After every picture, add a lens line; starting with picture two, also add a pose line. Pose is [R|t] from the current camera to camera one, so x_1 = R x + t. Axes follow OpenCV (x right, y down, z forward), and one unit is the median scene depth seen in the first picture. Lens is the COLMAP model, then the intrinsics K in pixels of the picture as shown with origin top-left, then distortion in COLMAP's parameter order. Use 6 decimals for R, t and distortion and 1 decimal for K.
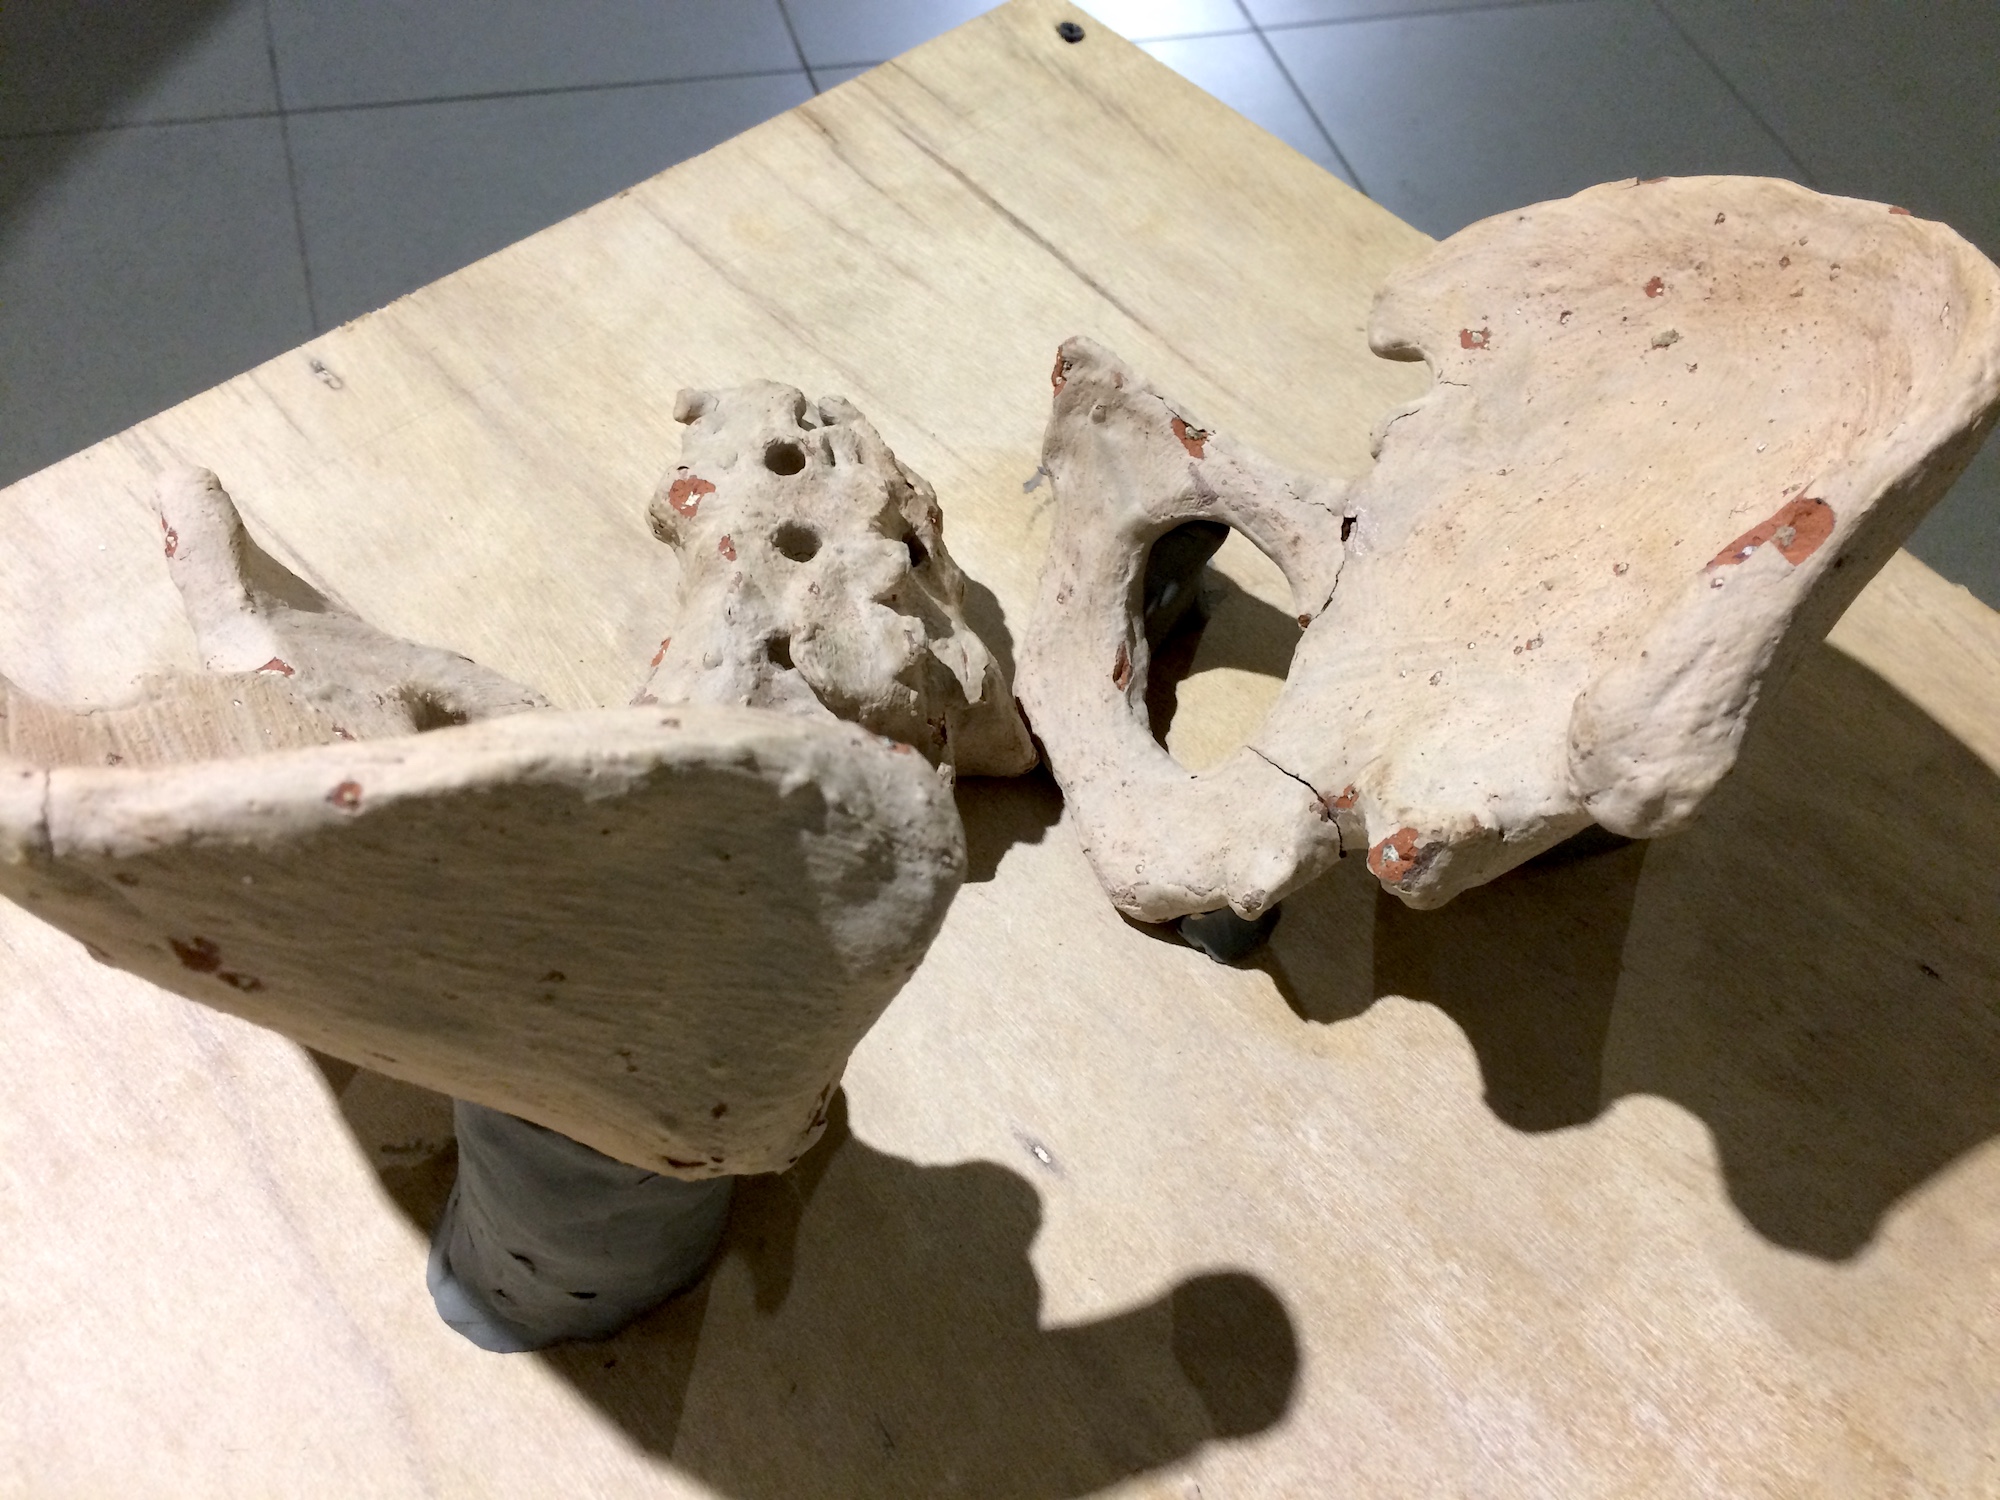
lens RADIAL K [[1662.0, 0, 1000.0], [0, 1662.0, 750.0], [0, 0, 1]] dist [0.032382, -0.003865]
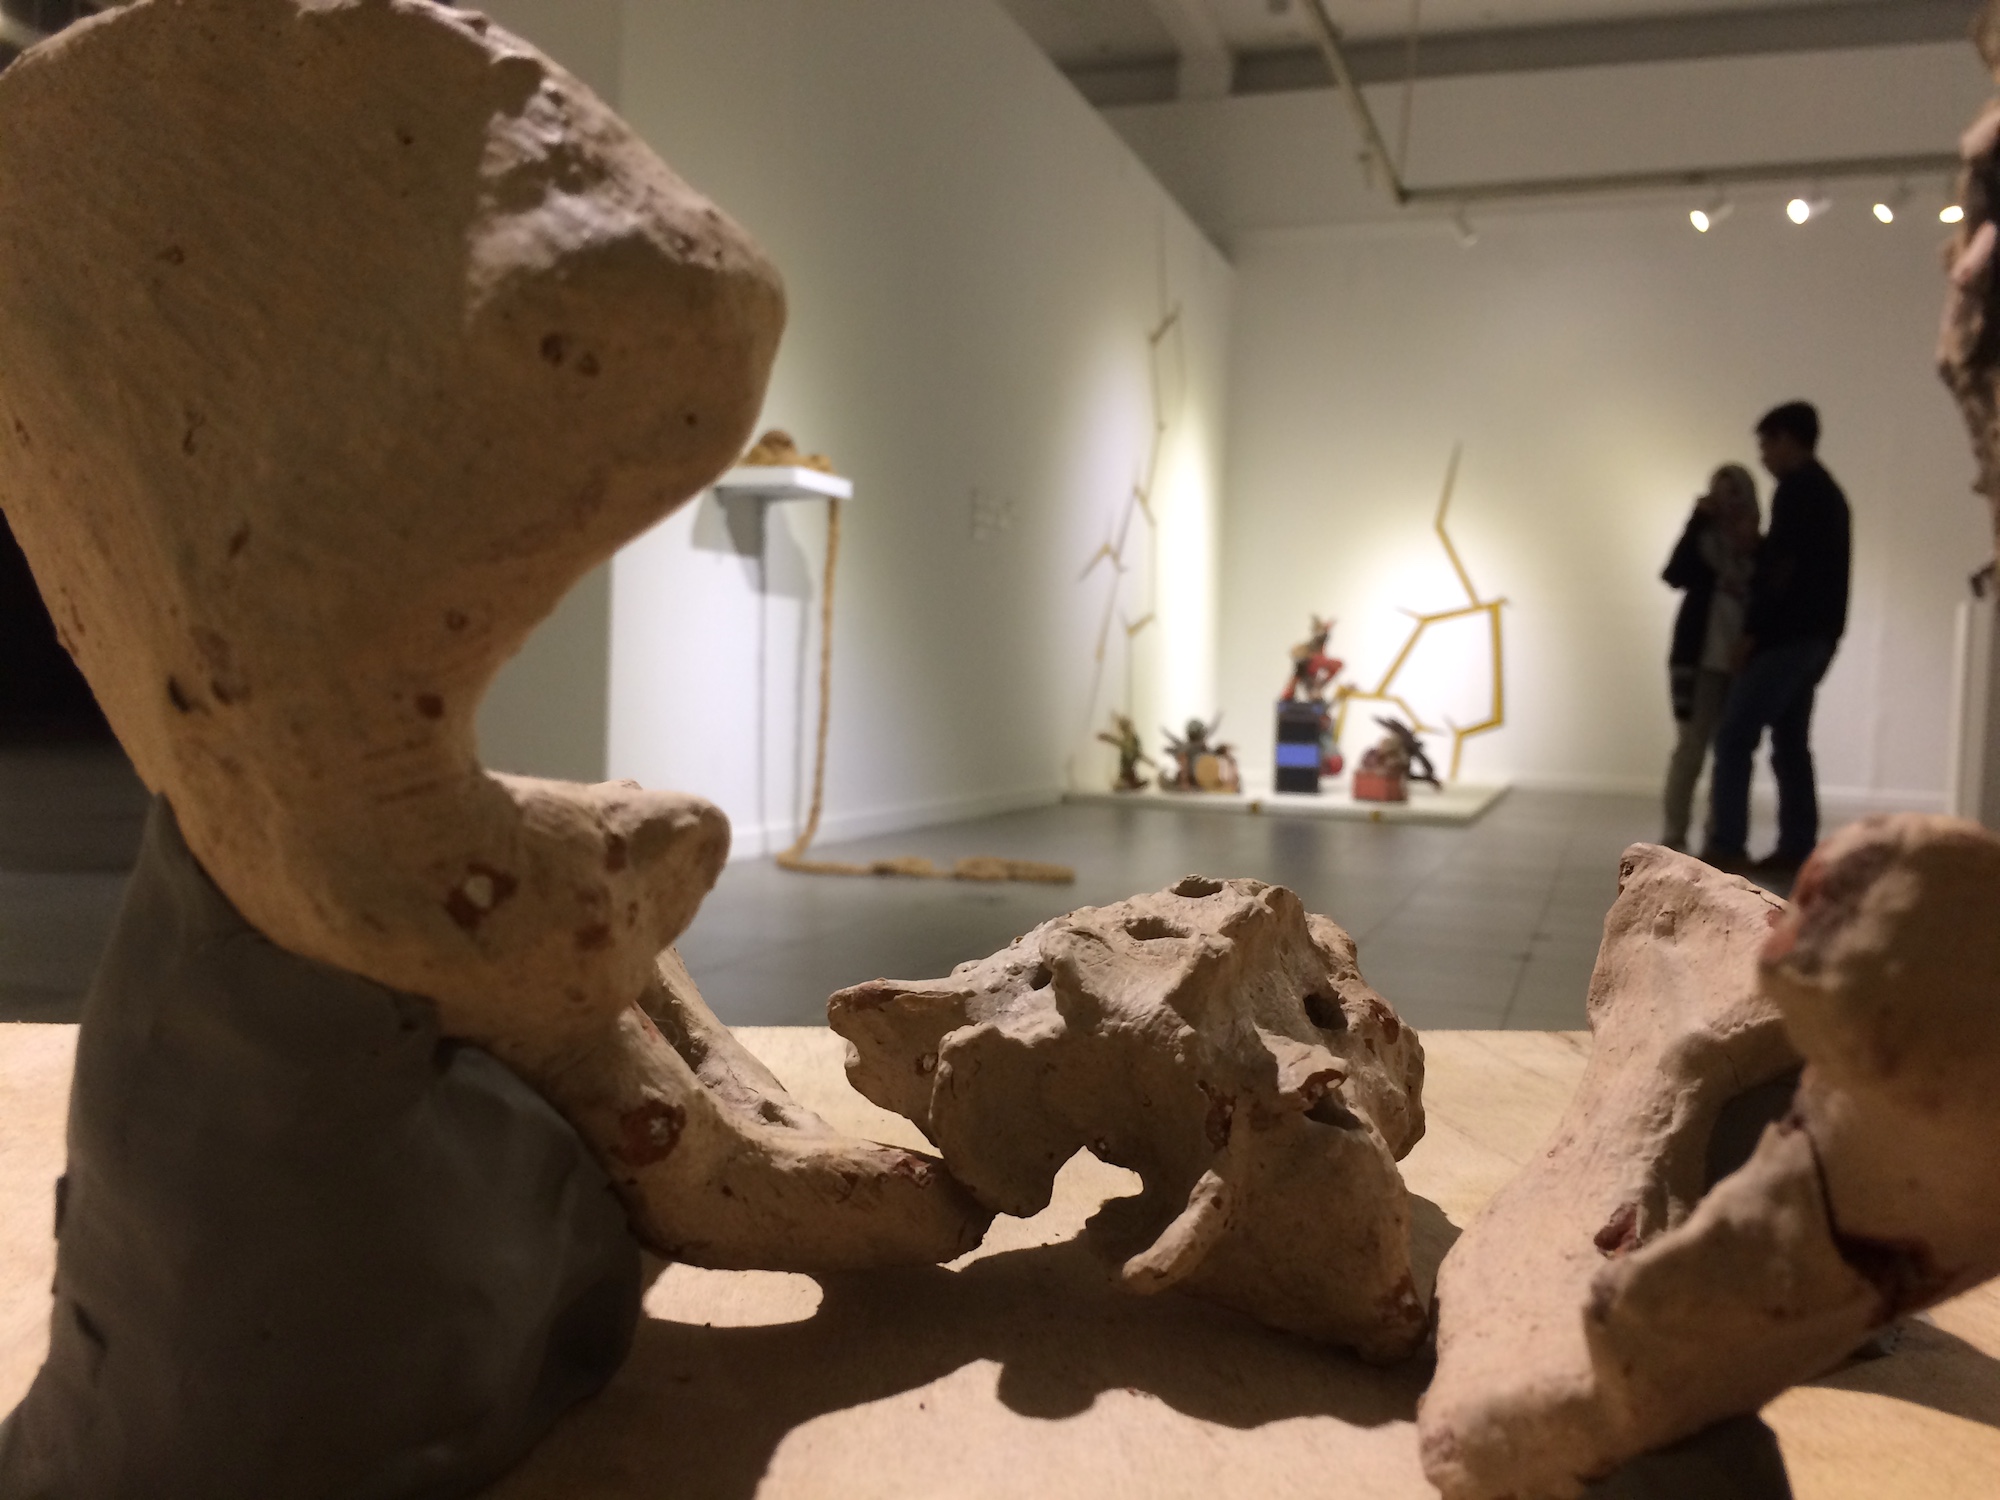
lens RADIAL K [[1662.0, 0, 1000.0], [0, 1662.0, 750.0], [0, 0, 1]] dist [0.032382, -0.003865]
pose [[0.798883, -0.032799, -0.600591, 0.257189], [-0.452873, 0.624331, -0.636488, 0.312882], [0.395843, 0.780471, 0.483914, 0.513677]]
